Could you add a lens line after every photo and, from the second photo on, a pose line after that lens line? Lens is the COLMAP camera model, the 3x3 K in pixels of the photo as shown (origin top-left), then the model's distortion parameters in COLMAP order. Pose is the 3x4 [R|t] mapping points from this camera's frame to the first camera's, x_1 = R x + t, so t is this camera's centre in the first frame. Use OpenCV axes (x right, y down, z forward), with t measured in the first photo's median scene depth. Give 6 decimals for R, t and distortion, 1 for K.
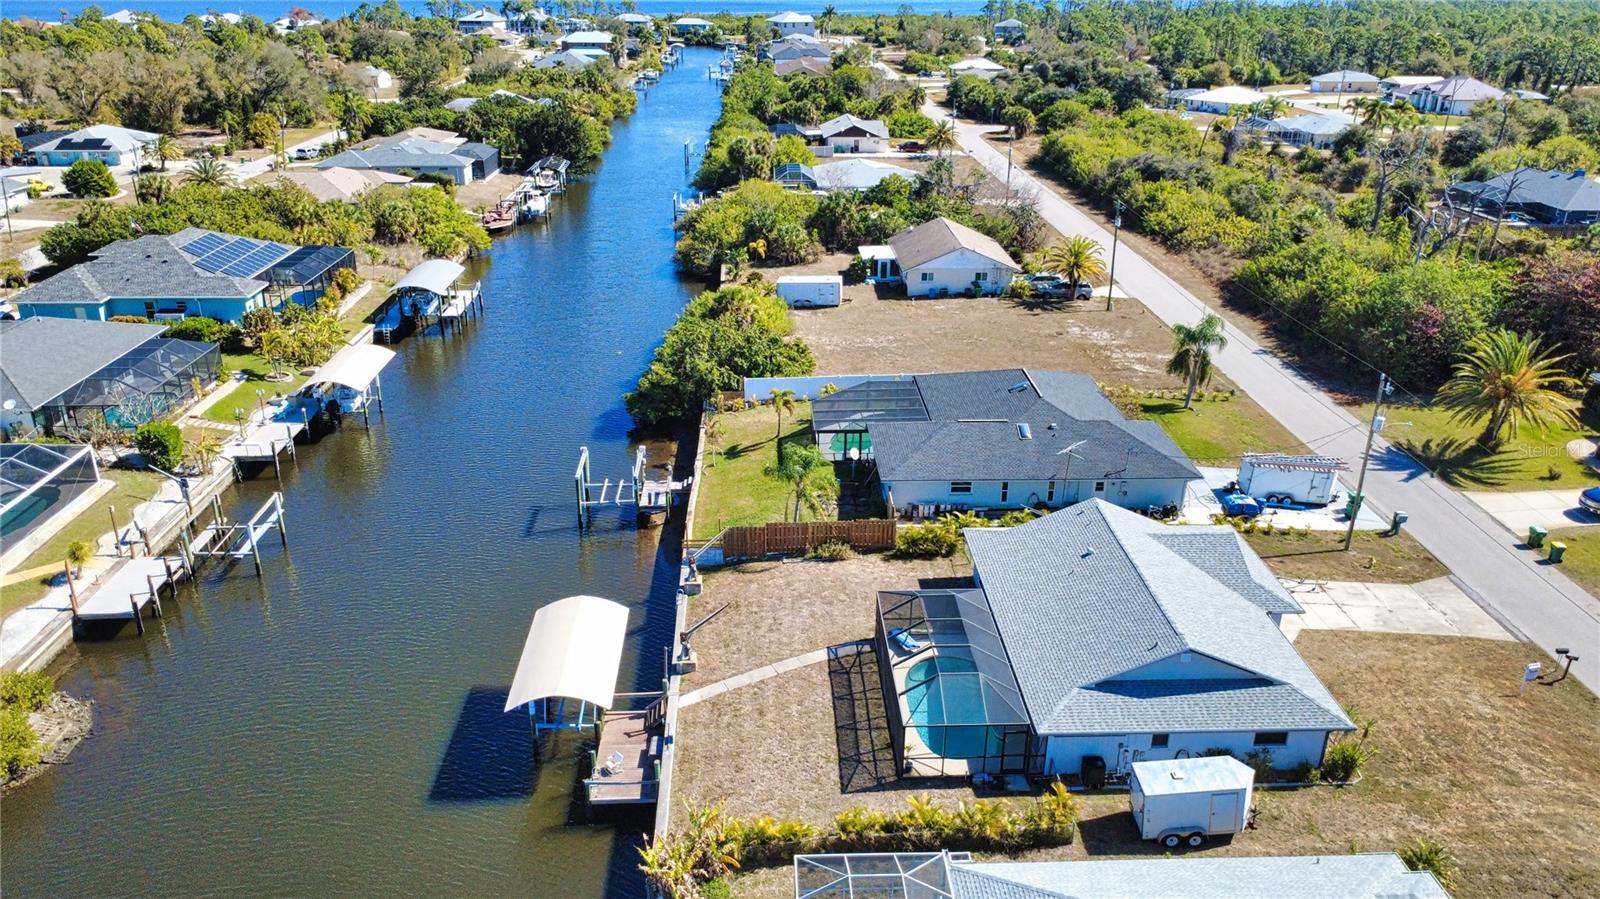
lens RADIAL K [[1162.9, 0, 800.0], [0, 1162.9, 449.5], [0, 0, 1]] dist [-0.002398, 0.001325]
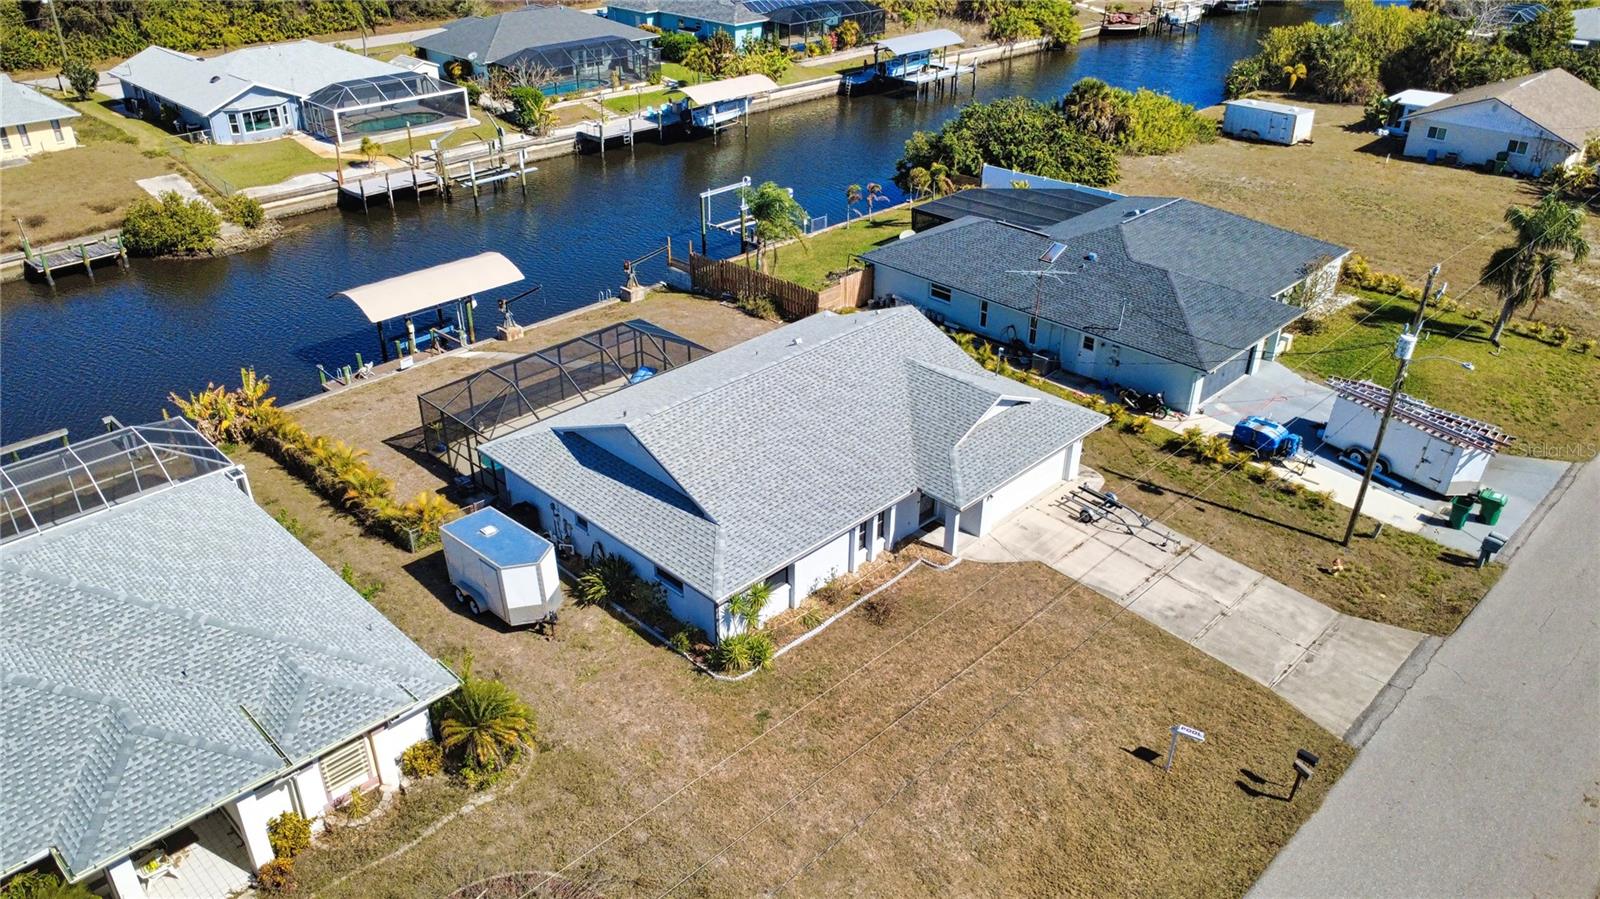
lens RADIAL K [[1162.9, 0, 800.0], [0, 1162.9, 449.5], [0, 0, 1]] dist [-0.002398, 0.001325]
pose [[0.684265, 0.354431, -0.637306, 0.629564], [-0.282418, 0.934540, 0.216507, -0.013224], [0.672325, 0.031839, 0.739571, 0.332940]]
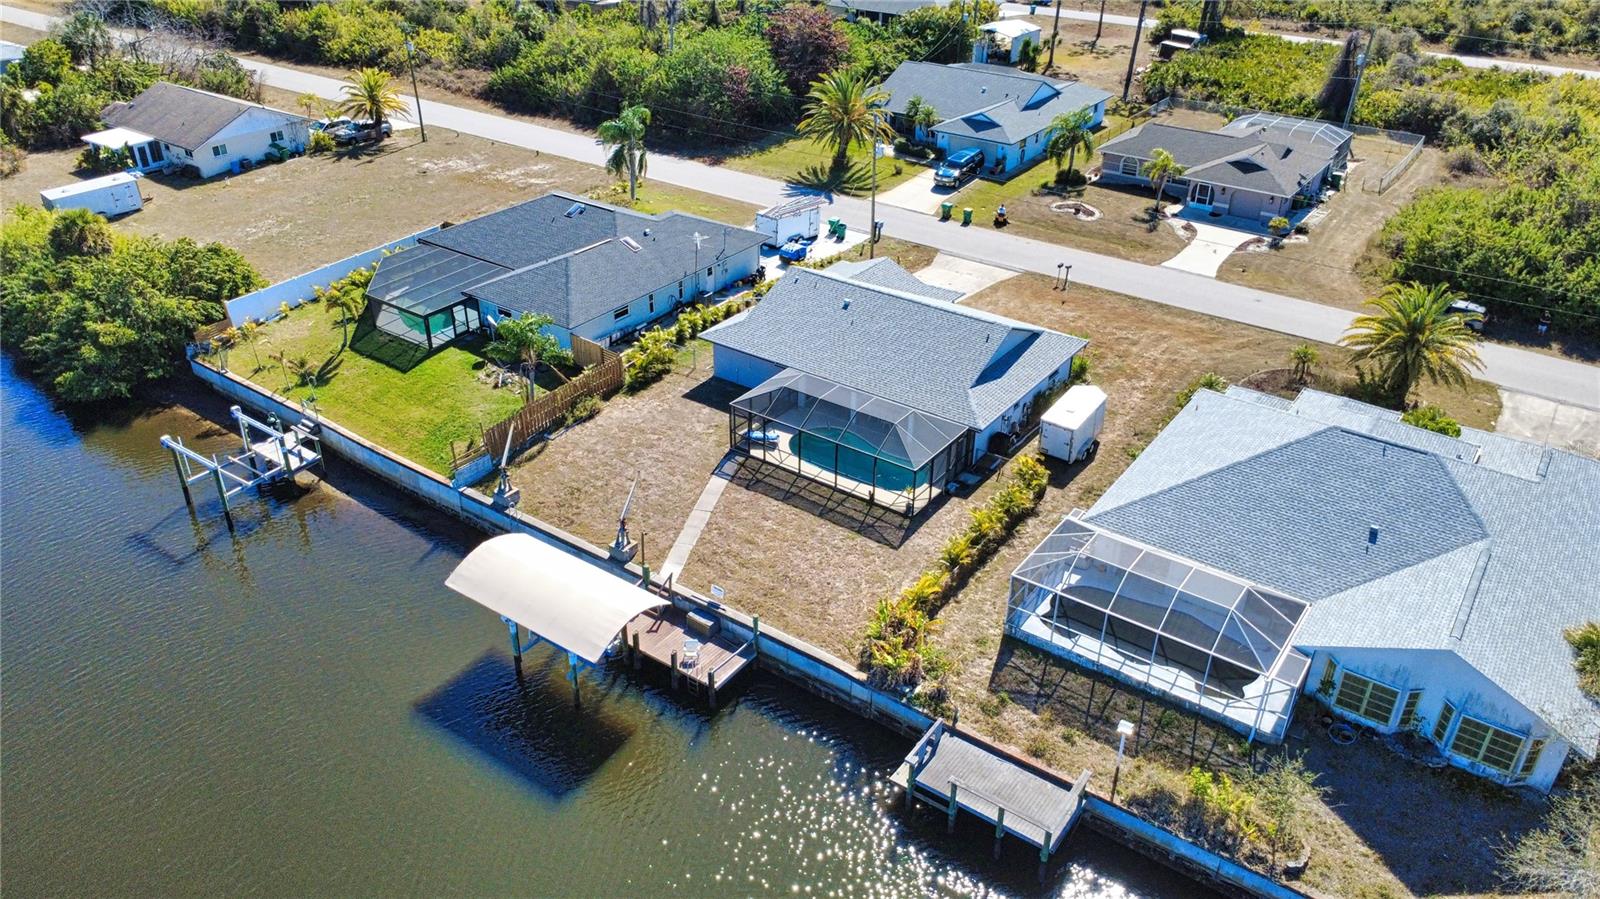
lens RADIAL K [[1162.9, 0, 800.0], [0, 1162.9, 449.5], [0, 0, 1]] dist [-0.002398, 0.001325]
pose [[0.612888, -0.398091, 0.682562, -0.504611], [0.298309, 0.916465, 0.266653, -0.081046], [-0.731696, 0.040186, 0.680445, 0.201525]]
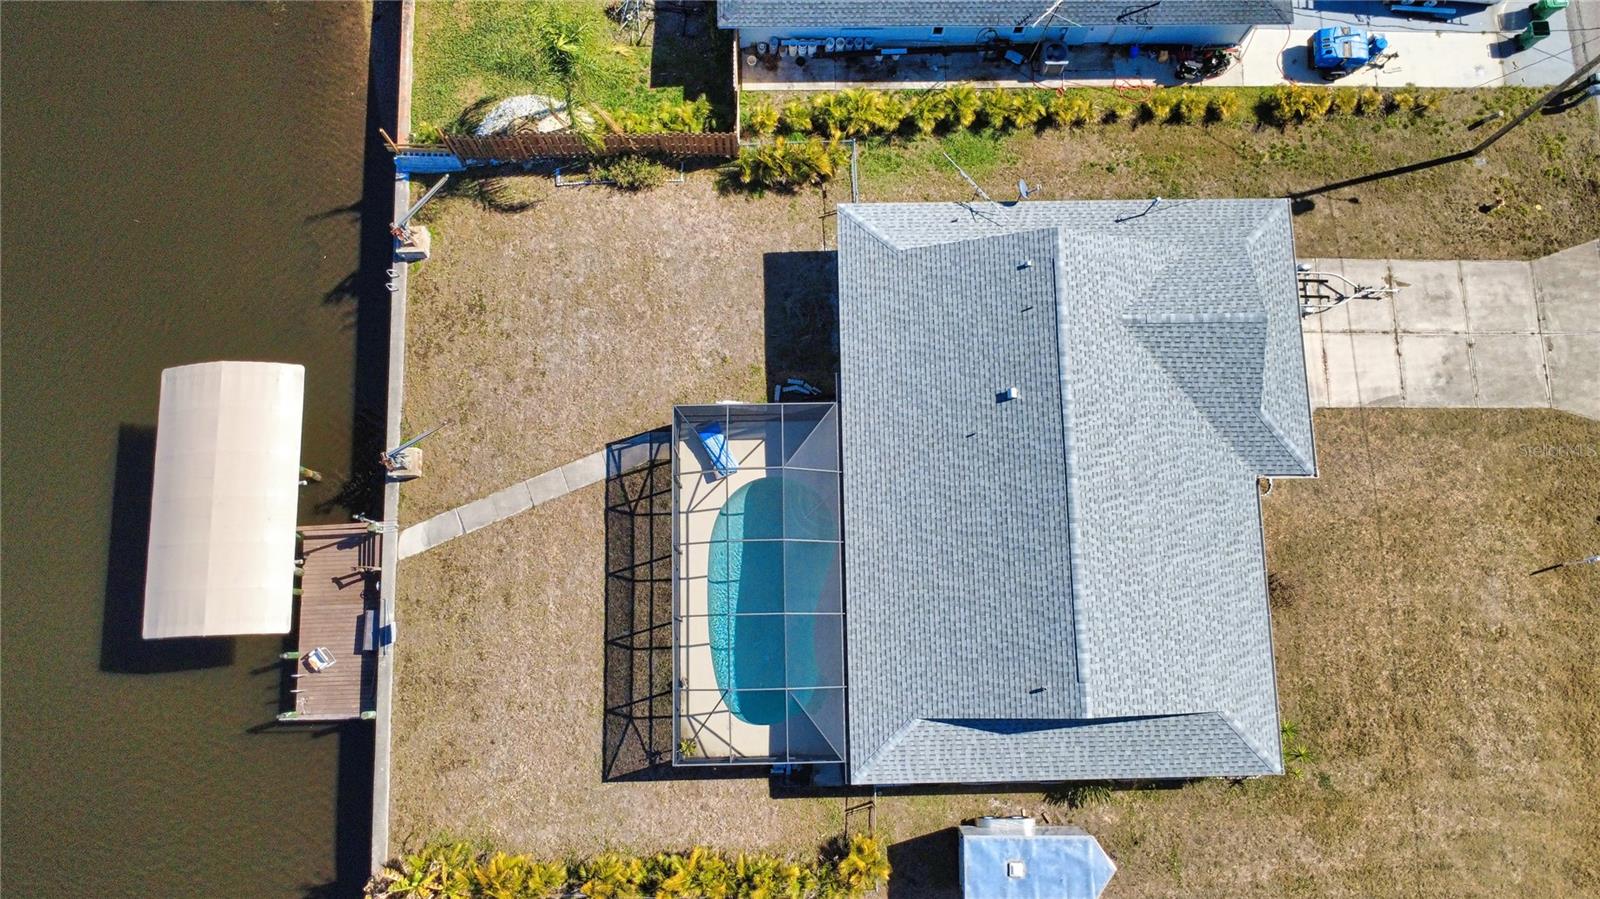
lens RADIAL K [[1139.8, 0, 801.4], [0, 1139.8, 460.9], [0, 0, 1]] dist [0.000530, -0.000351]
pose [[0.999749, 0.019633, 0.010807, 0.106218], [-0.019683, 0.538637, 0.842308, -0.319117], [0.010716, -0.842309, 0.538888, 0.516845]]
